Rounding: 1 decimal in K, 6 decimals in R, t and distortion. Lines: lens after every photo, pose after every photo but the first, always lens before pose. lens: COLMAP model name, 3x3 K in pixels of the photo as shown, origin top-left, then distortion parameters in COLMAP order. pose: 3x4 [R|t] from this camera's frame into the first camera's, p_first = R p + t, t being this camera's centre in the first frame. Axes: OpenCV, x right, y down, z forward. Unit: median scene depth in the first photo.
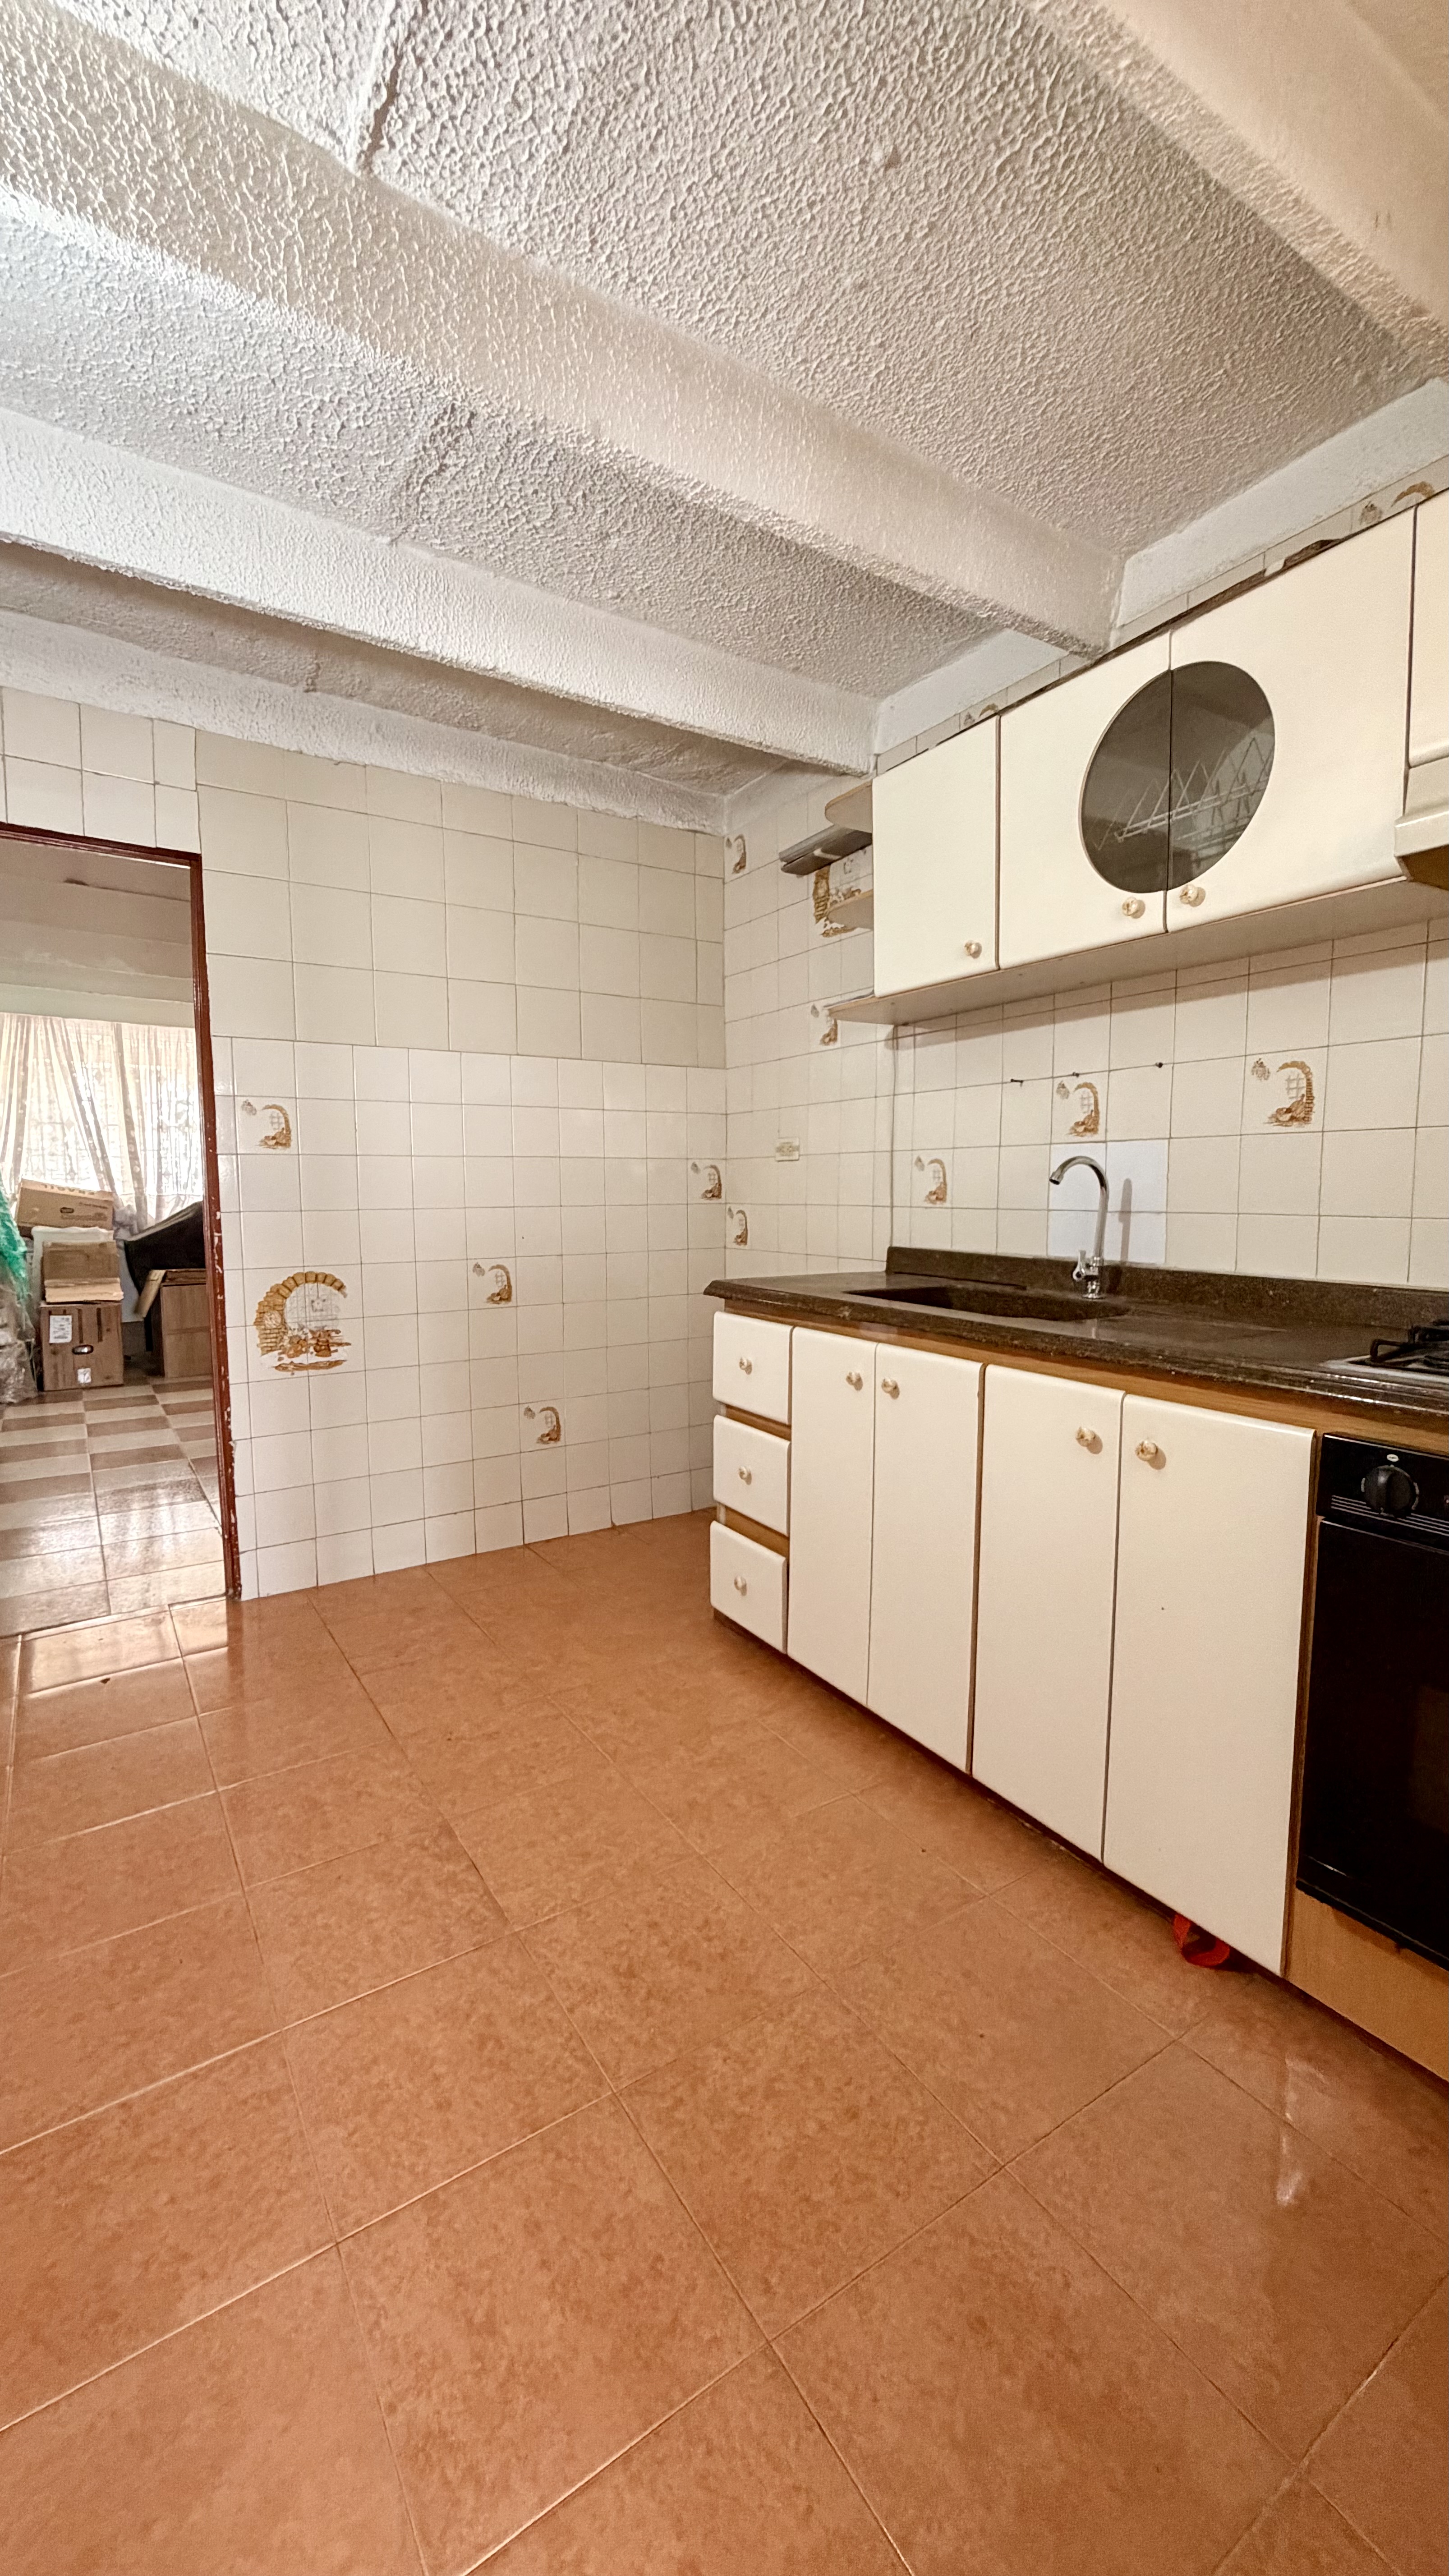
lens RADIAL K [[1021.7, 0, 726.6], [0, 1021.7, 1277.4], [0, 0, 1]] dist [0.000210, 0.000295]
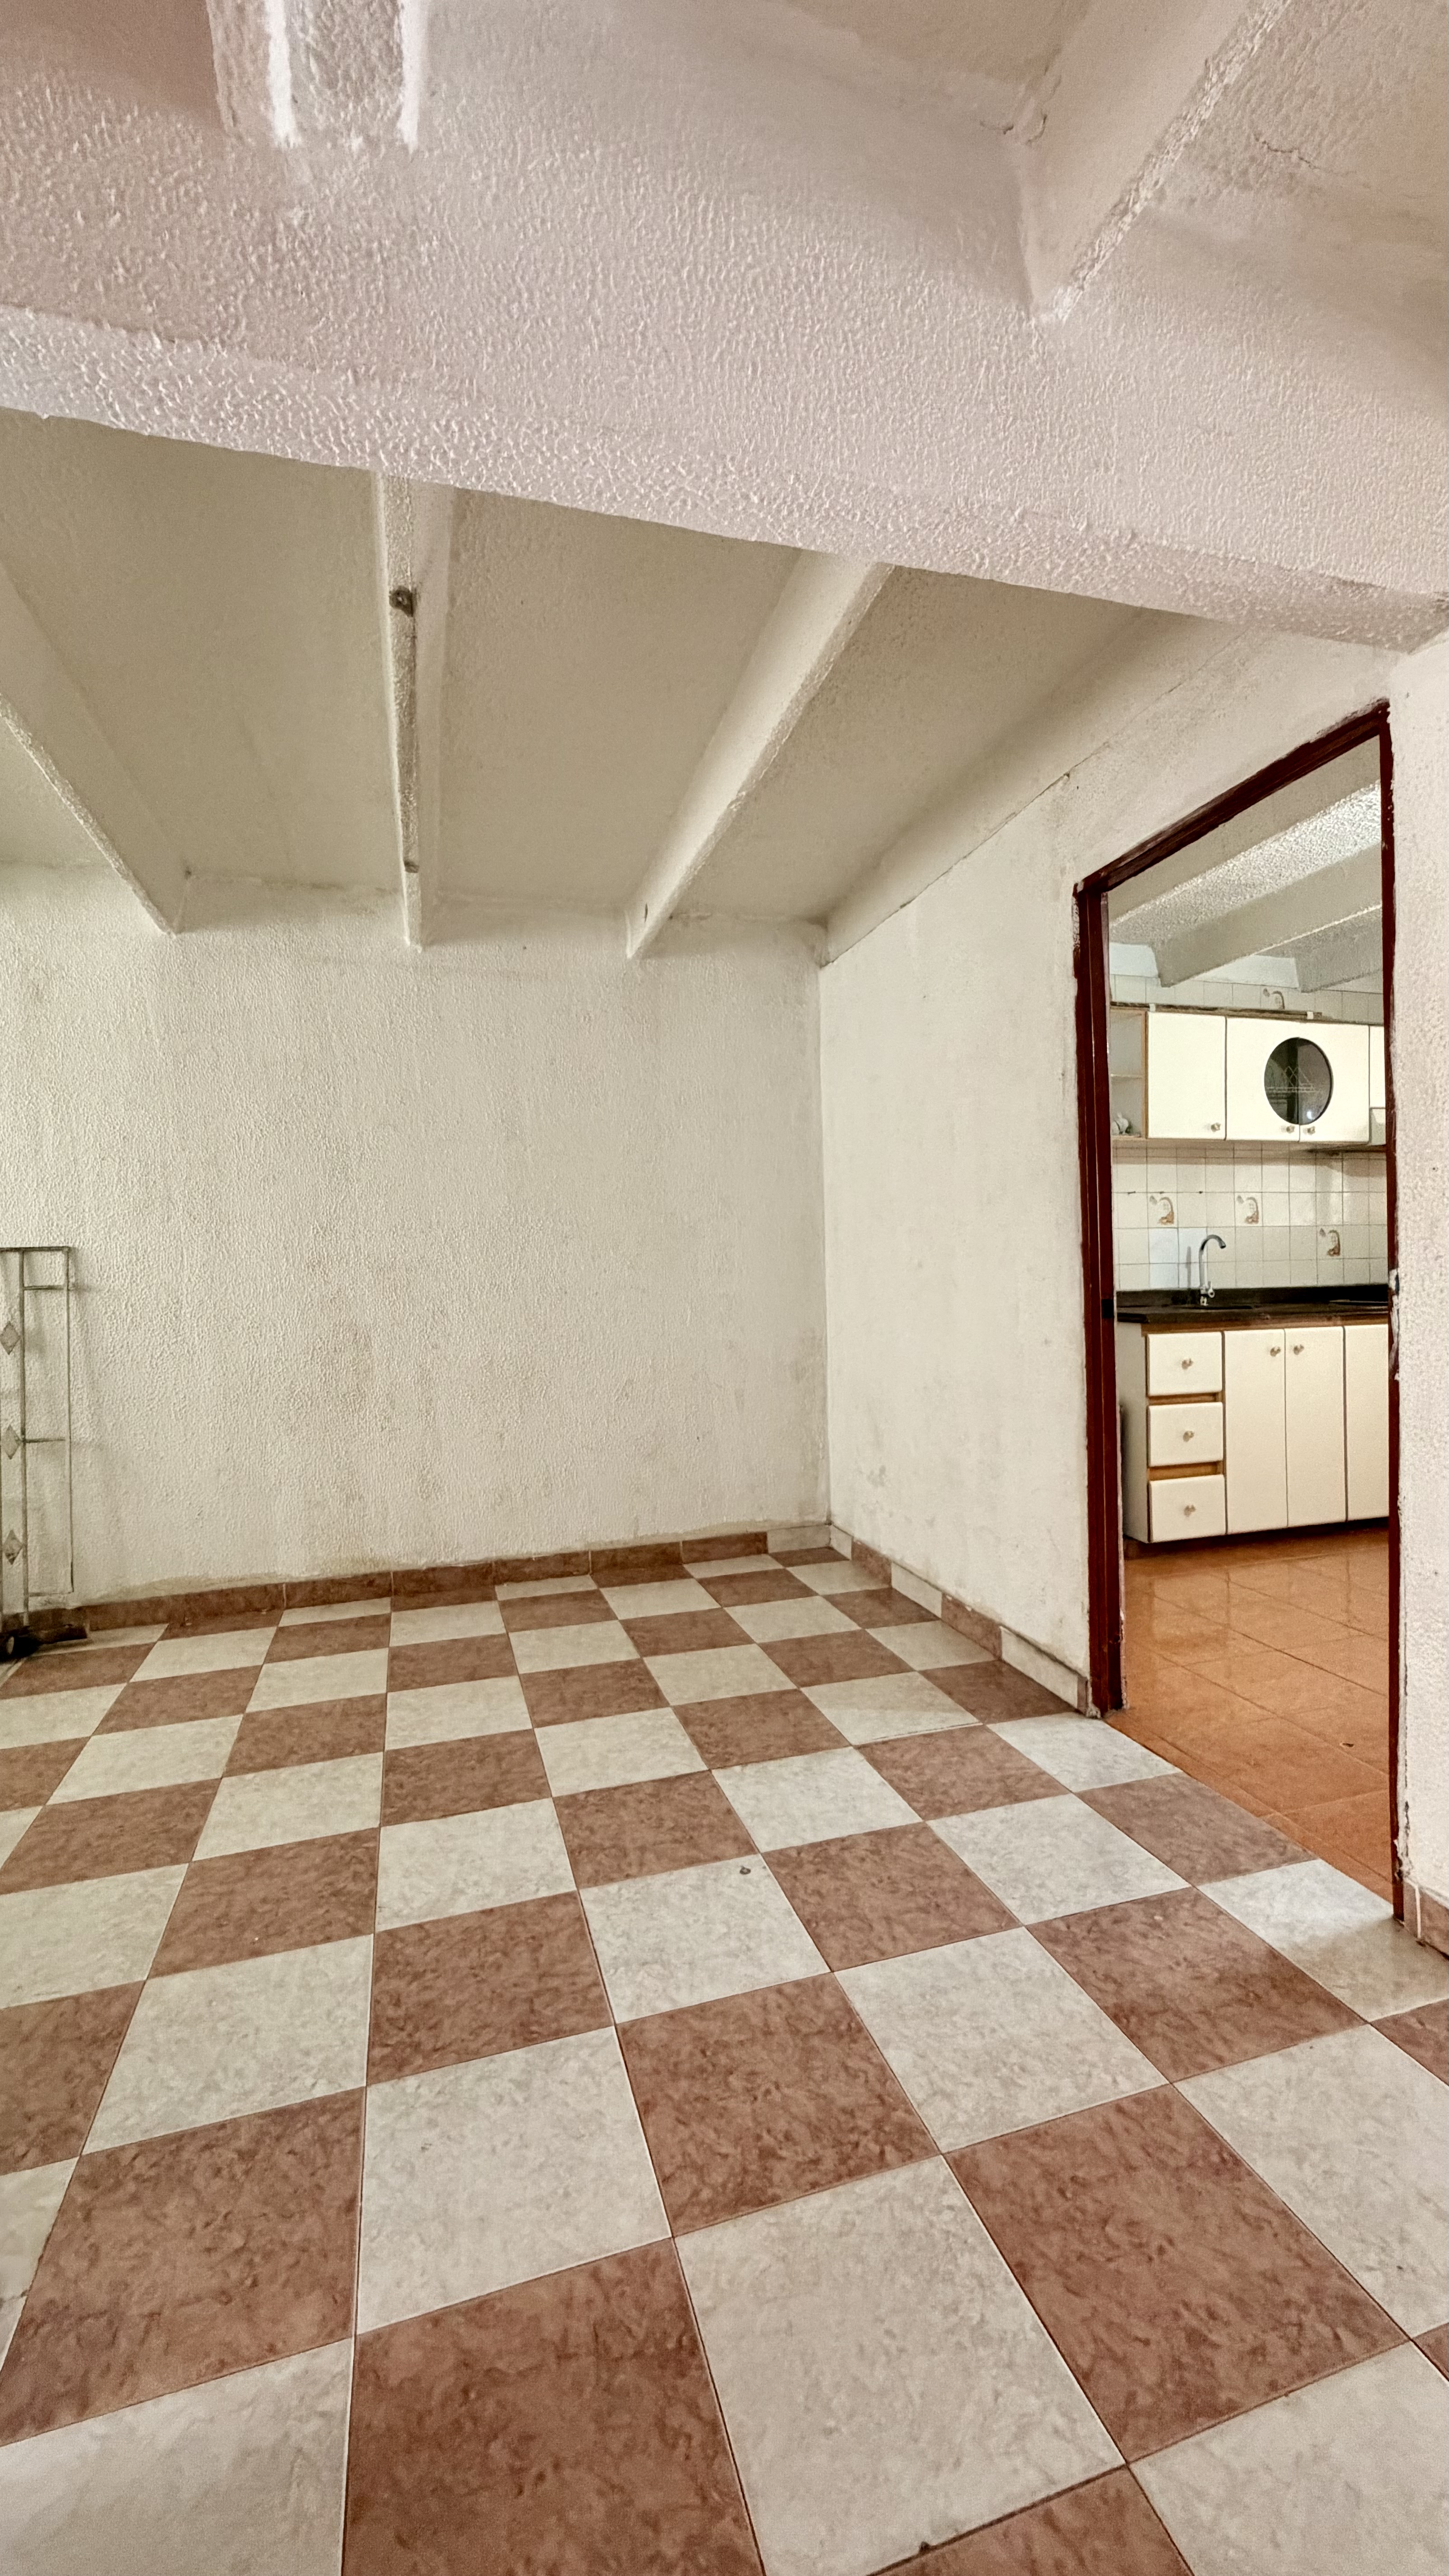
lens RADIAL K [[1021.7, 0, 725.0], [0, 1021.7, 1282.0], [0, 0, 1]] dist [0.000210, 0.000295]
pose [[0.275686, -0.017279, 0.961092, -2.000473], [0.108836, 0.993970, -0.013349, -0.111498], [-0.955066, 0.108282, 0.275904, 1.475122]]
